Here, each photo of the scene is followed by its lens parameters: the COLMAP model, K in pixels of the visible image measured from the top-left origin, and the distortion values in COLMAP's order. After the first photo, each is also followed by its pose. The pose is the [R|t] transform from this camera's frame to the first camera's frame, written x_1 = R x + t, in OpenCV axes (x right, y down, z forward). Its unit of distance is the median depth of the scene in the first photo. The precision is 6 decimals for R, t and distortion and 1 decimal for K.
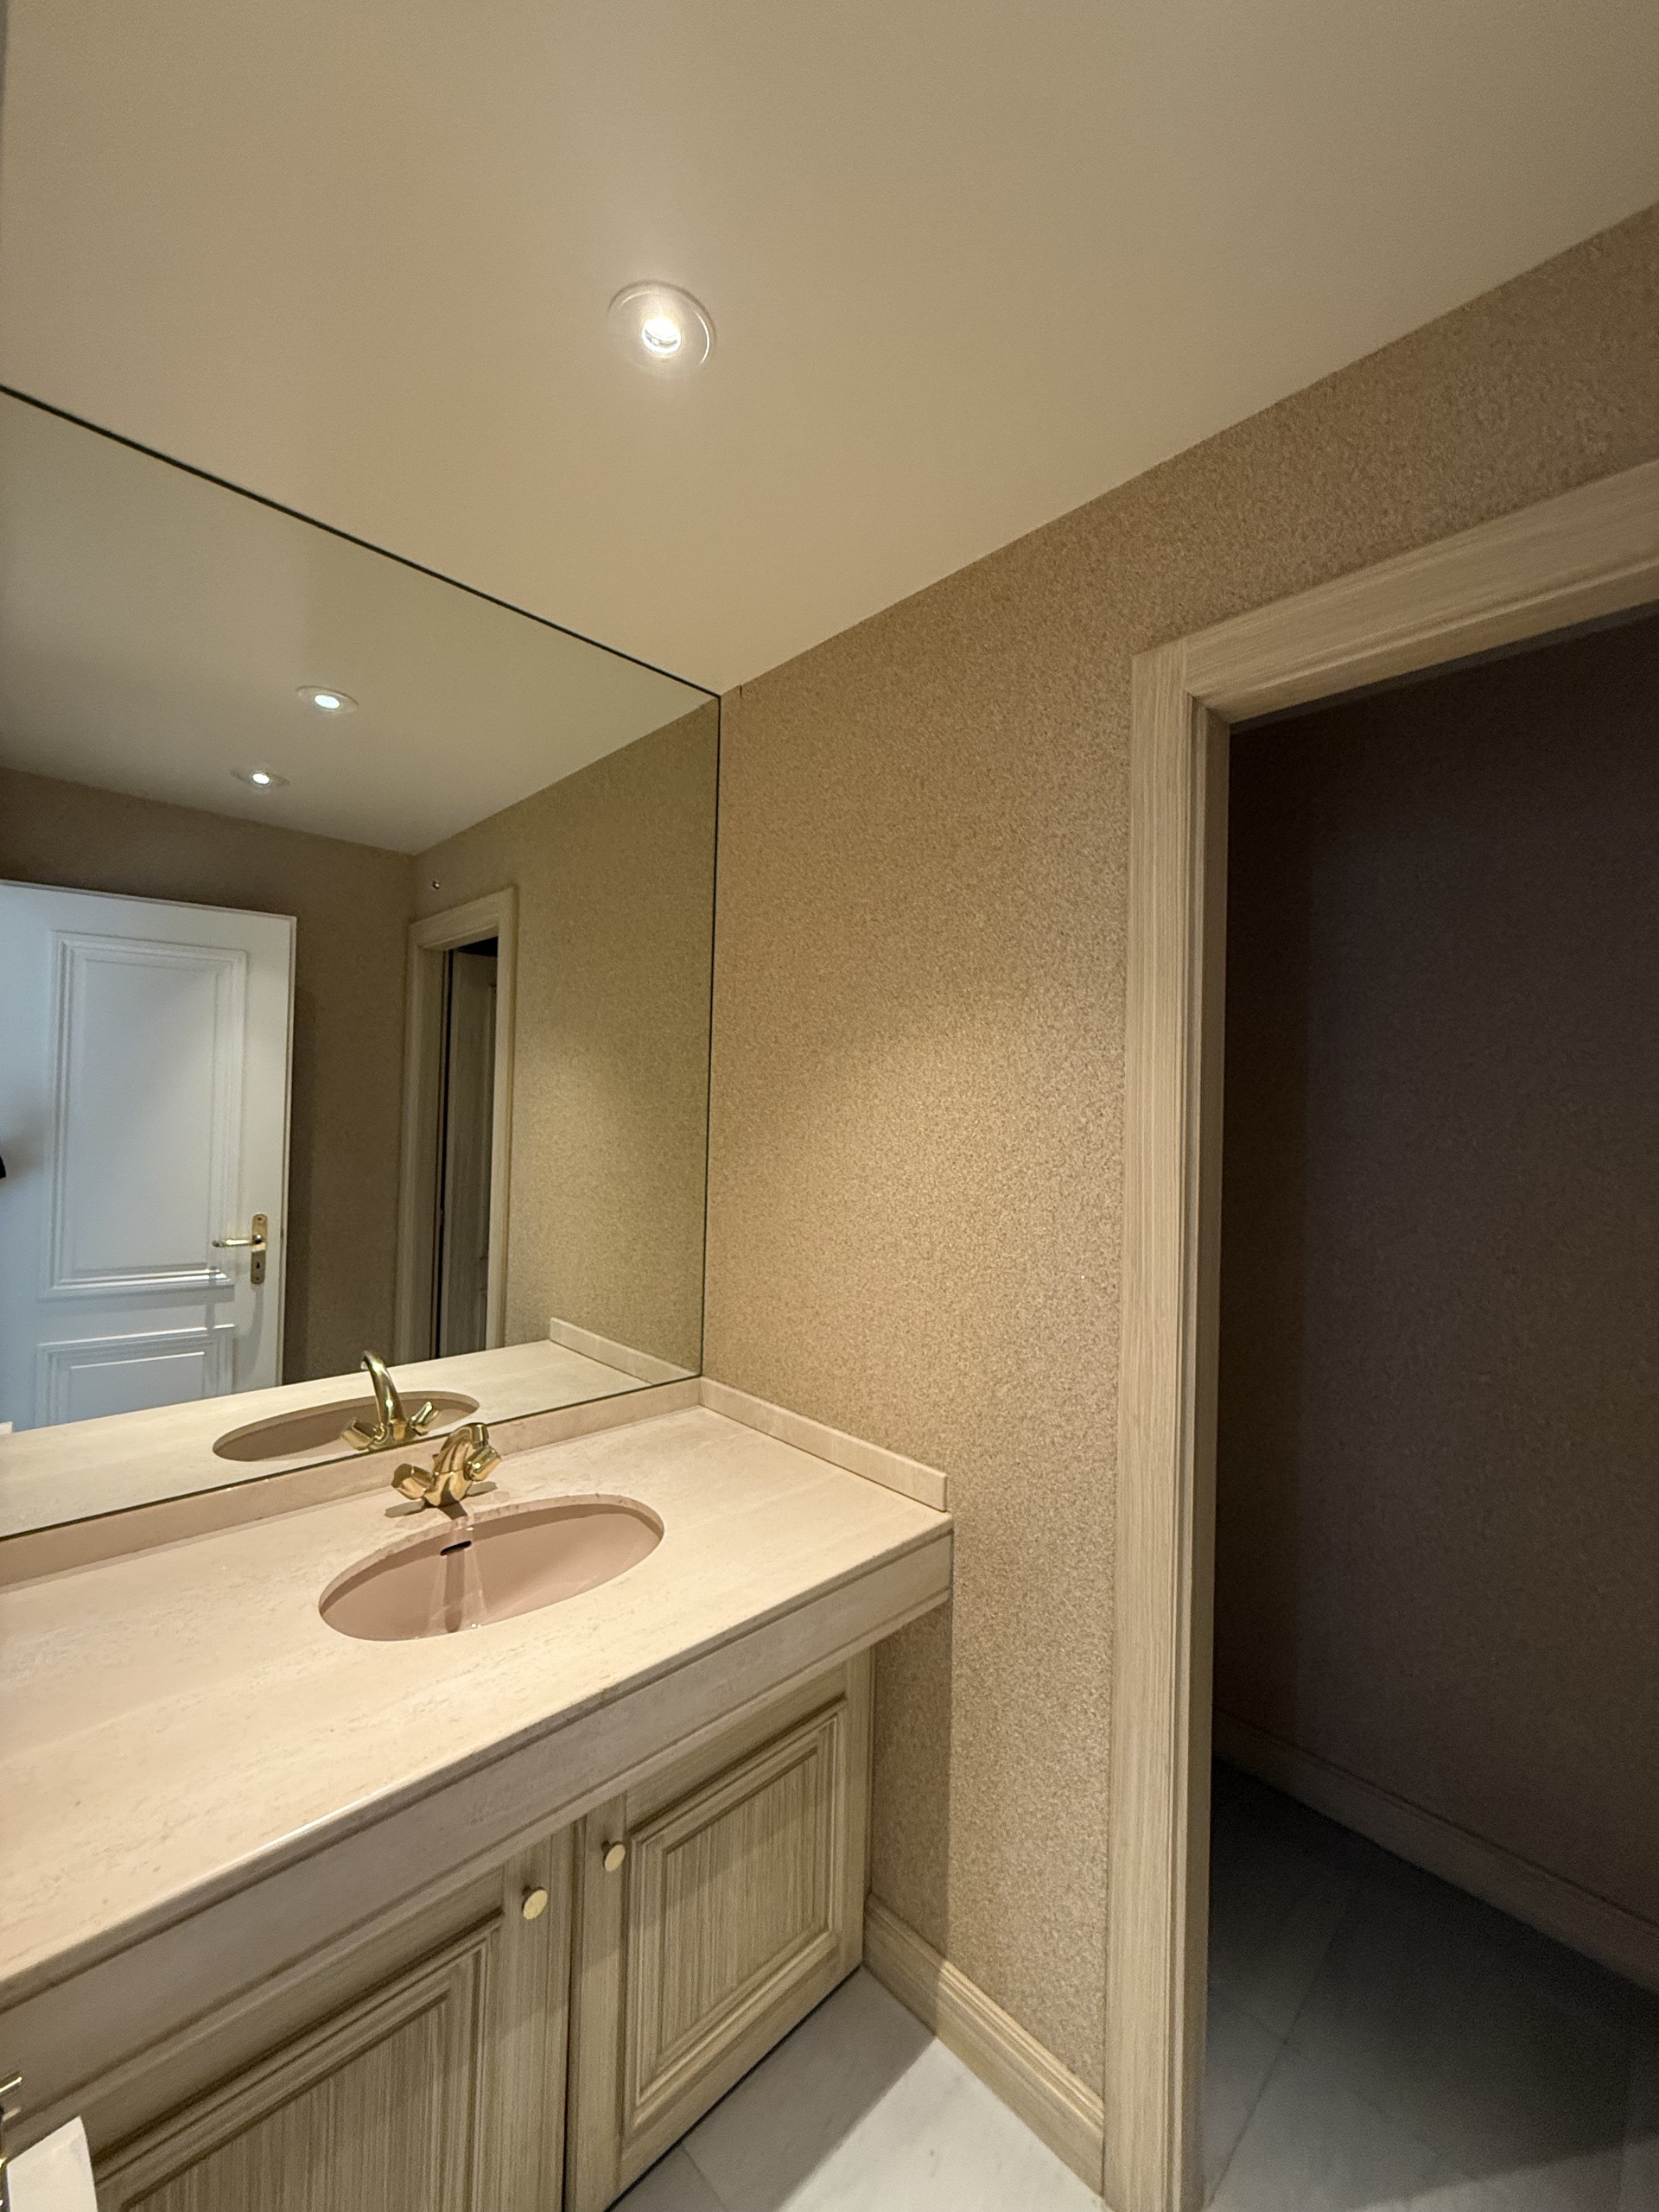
lens RADIAL K [[884.9, 0, 820.9], [0, 884.9, 1104.8], [0, 0, 1]] dist [0.001332, 0.000111]
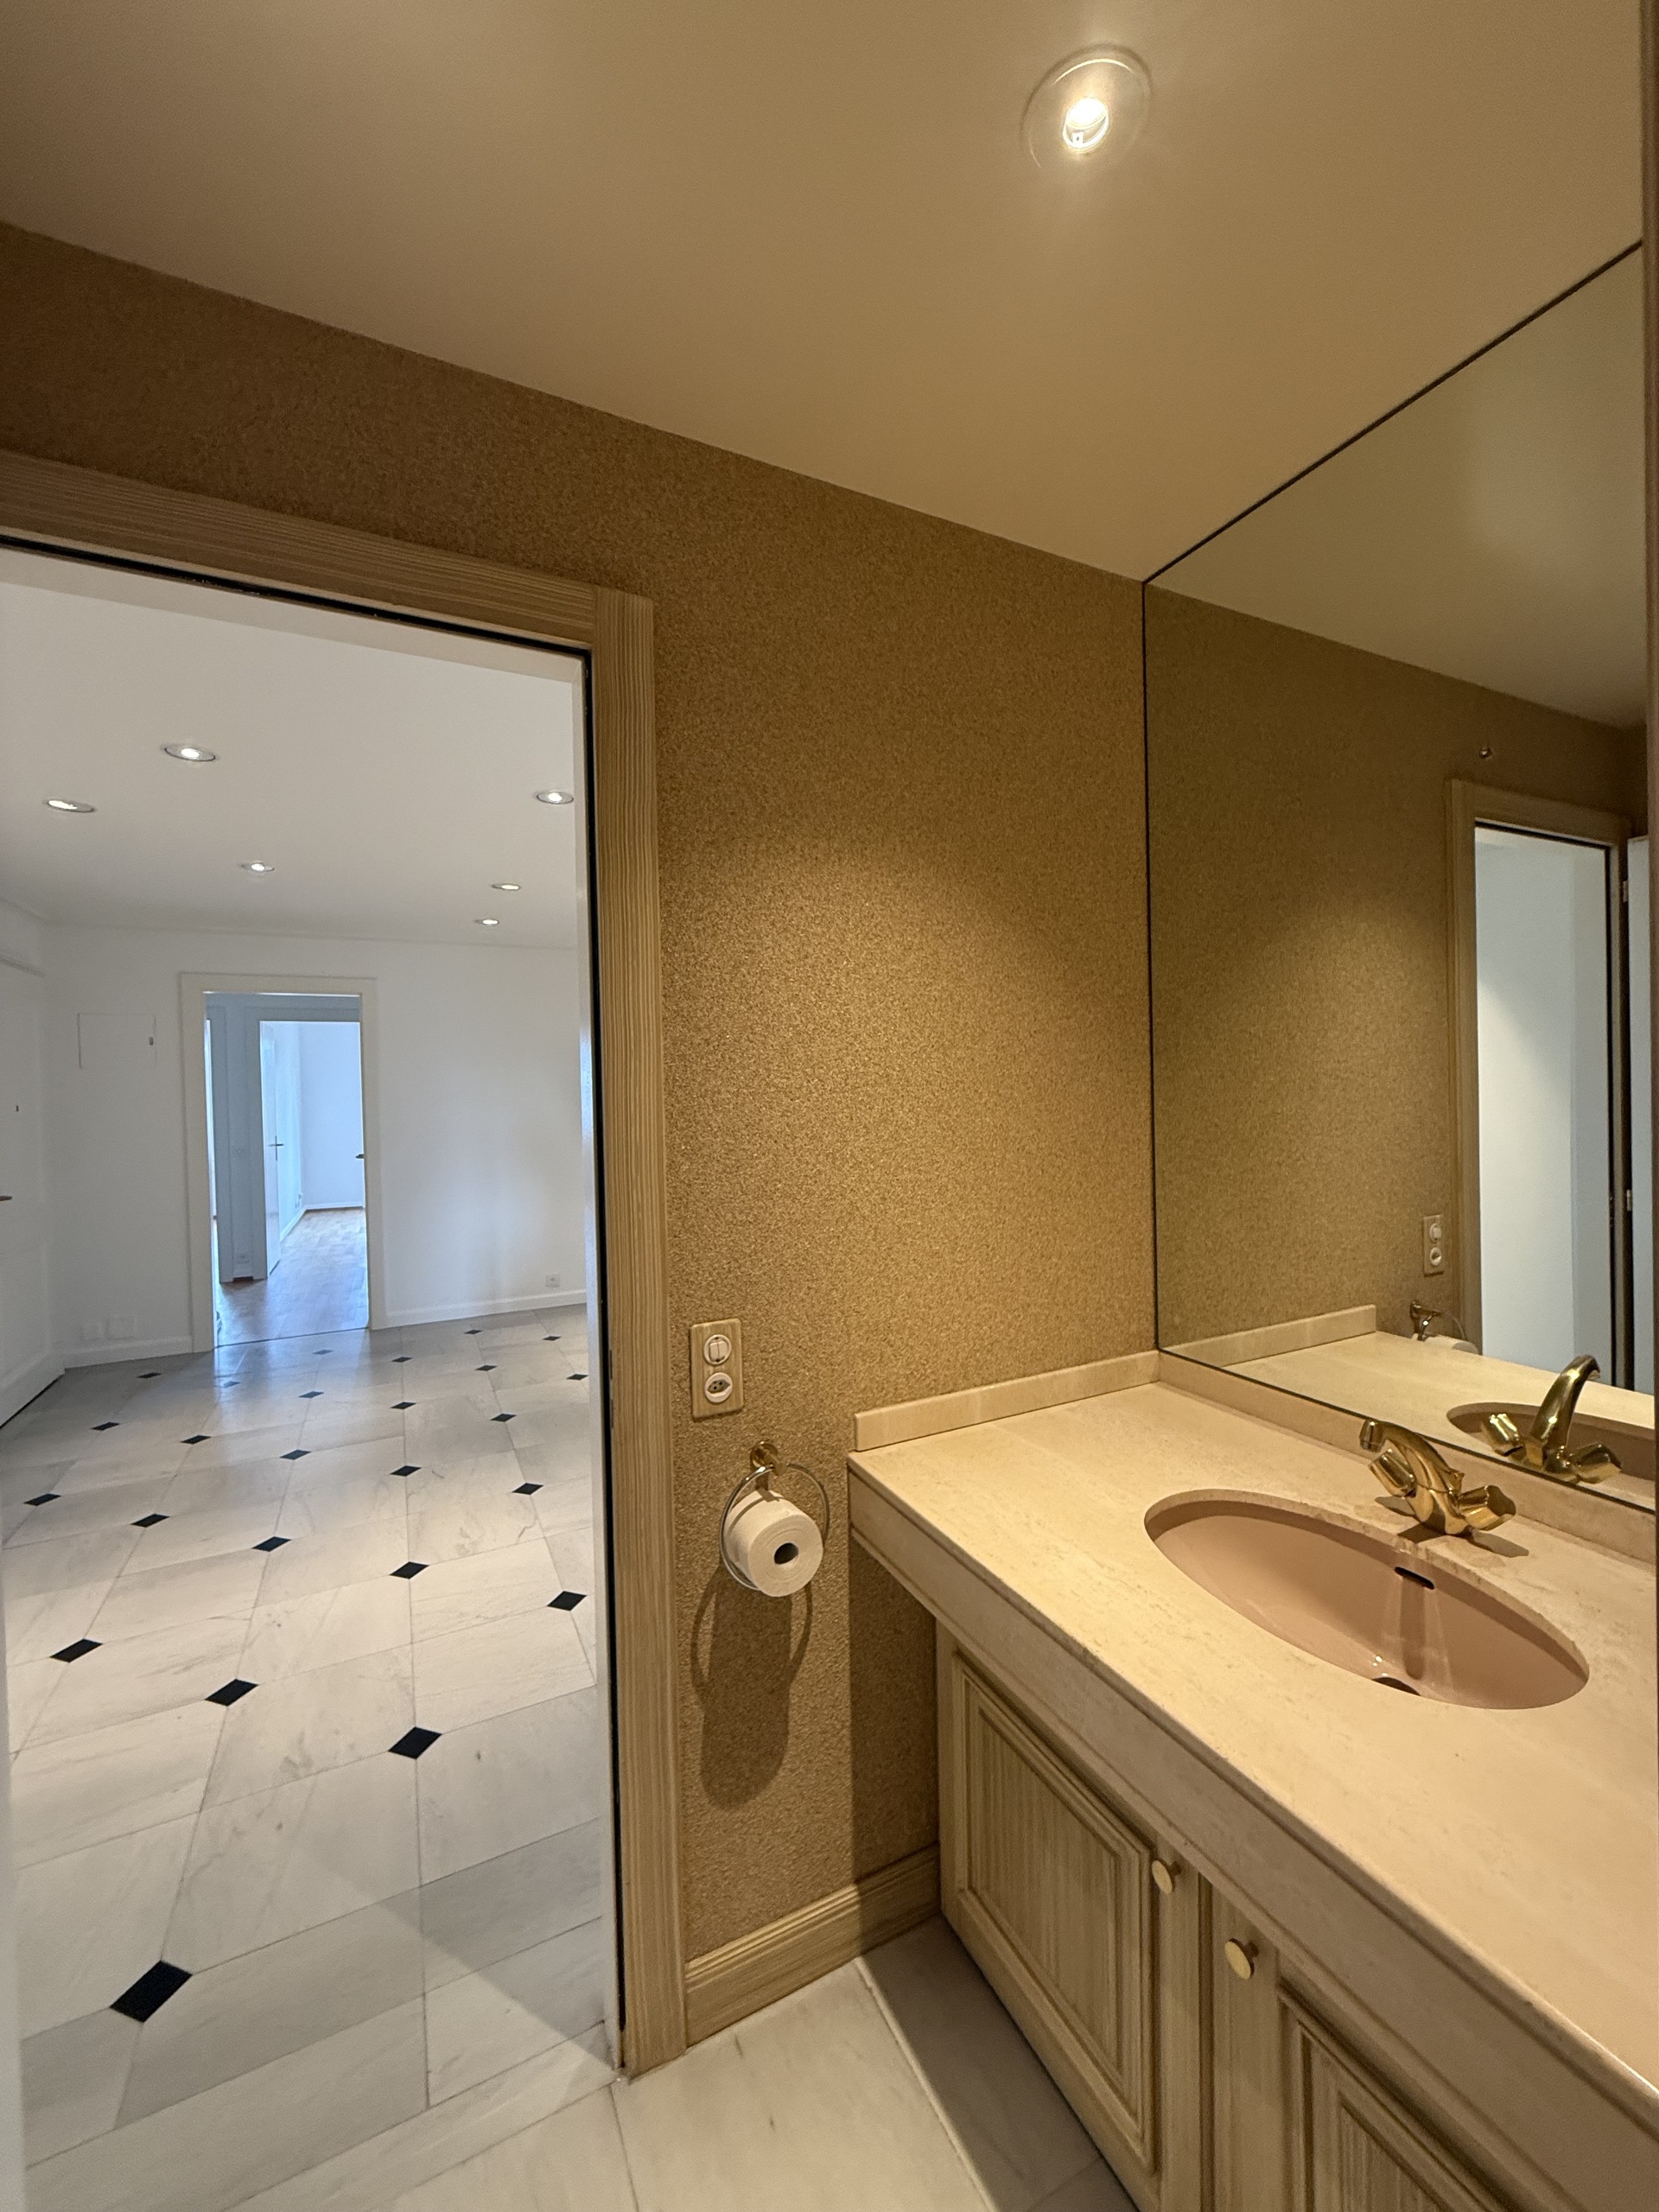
lens RADIAL K [[884.9, 0, 822.3], [0, 884.9, 1098.3], [0, 0, 1]] dist [0.001332, 0.000111]
pose [[-0.304559, -0.003495, -0.952487, 0.538640], [0.023533, 0.999660, -0.011193, 0.056502], [0.952203, -0.025823, -0.304373, 0.750090]]
